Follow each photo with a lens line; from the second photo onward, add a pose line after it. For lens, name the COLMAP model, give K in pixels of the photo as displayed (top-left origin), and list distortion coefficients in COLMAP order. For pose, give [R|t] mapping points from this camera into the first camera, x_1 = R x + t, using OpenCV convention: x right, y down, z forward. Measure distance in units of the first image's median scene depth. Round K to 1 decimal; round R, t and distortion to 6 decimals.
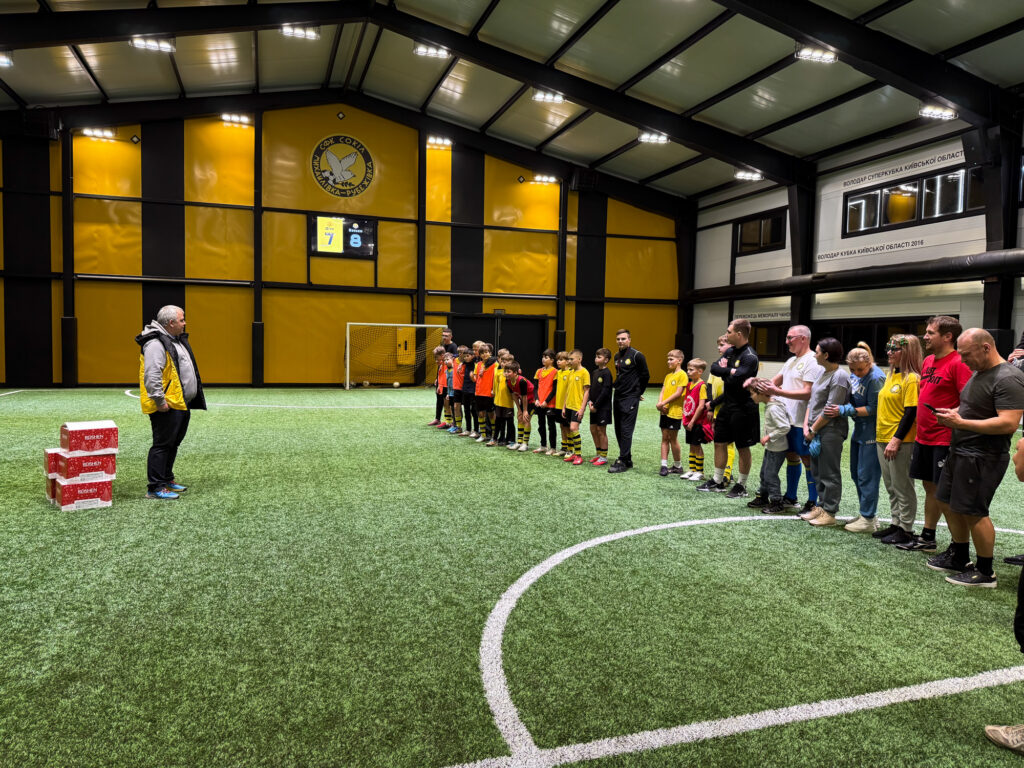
lens RADIAL K [[717.2, 0, 509.7], [0, 717.2, 382.9], [0, 0, 1]] dist [0.044056, -0.050213]
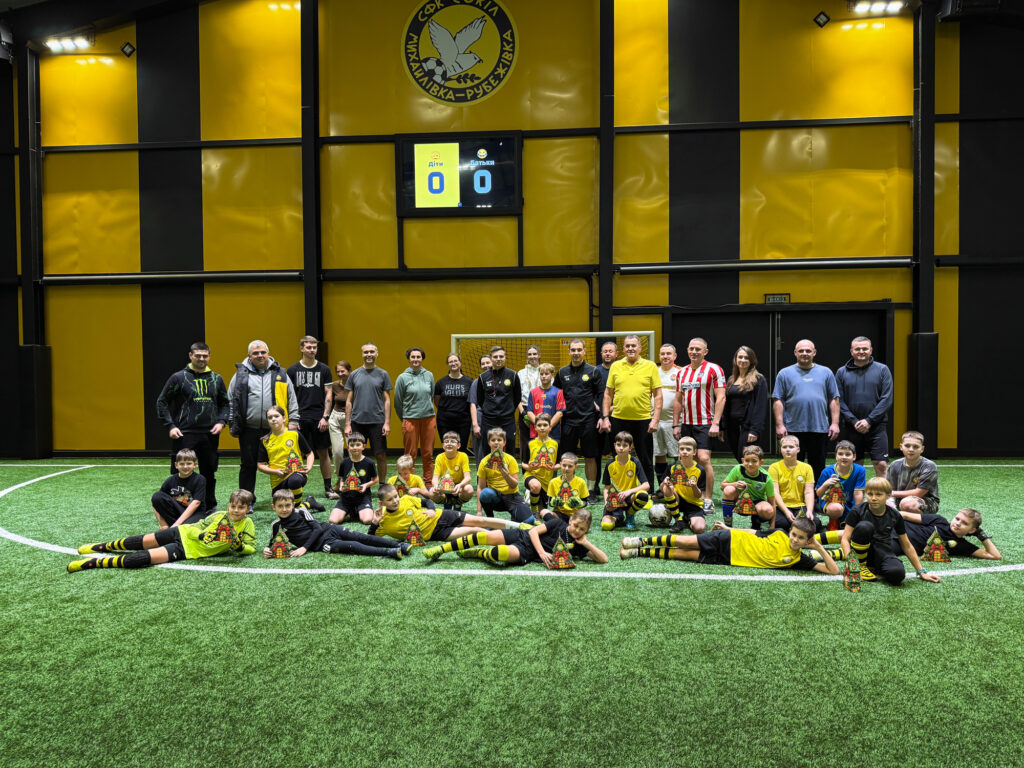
lens RADIAL K [[717.2, 0, 507.4], [0, 717.2, 391.7], [0, 0, 1]] dist [0.044056, -0.050213]
pose [[0.917107, -0.015661, -0.398334, 0.012692], [0.006966, 0.999705, -0.023267, -0.029664], [0.398581, 0.018564, 0.916945, 0.528538]]
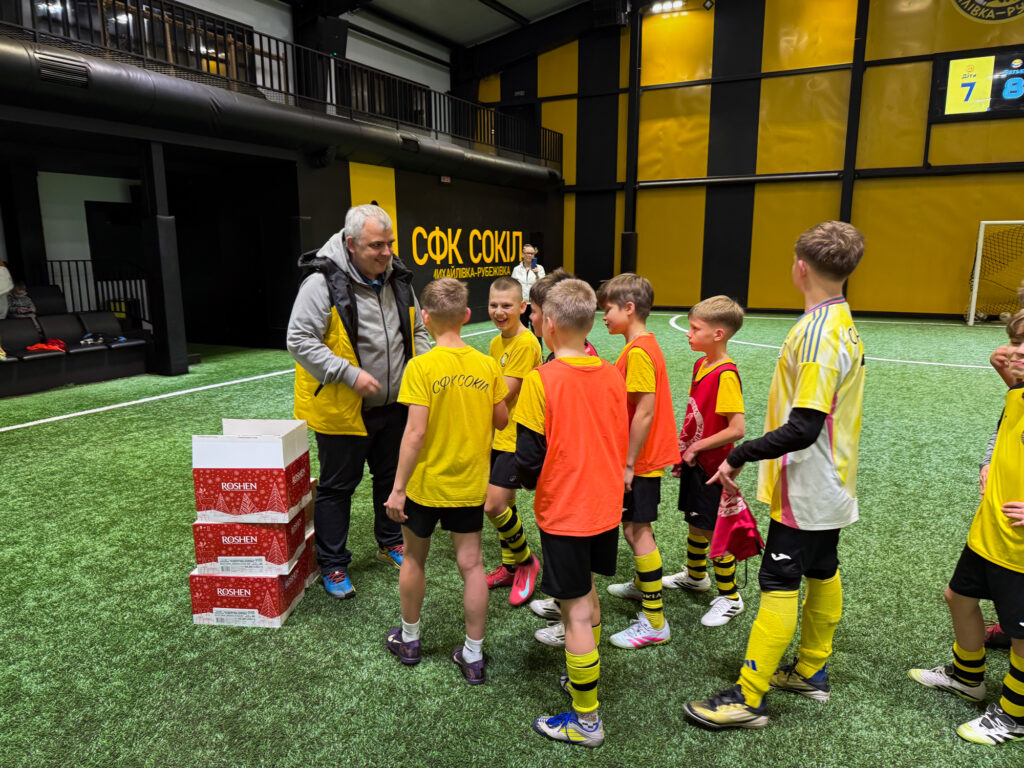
lens RADIAL K [[717.2, 0, 512.8], [0, 717.2, 400.6], [0, 0, 1]] dist [0.044056, -0.050213]
pose [[0.691981, 0.124189, -0.711153, -0.034237], [-0.019548, 0.987954, 0.153506, -0.015464], [0.721651, -0.092321, 0.686074, 0.224257]]
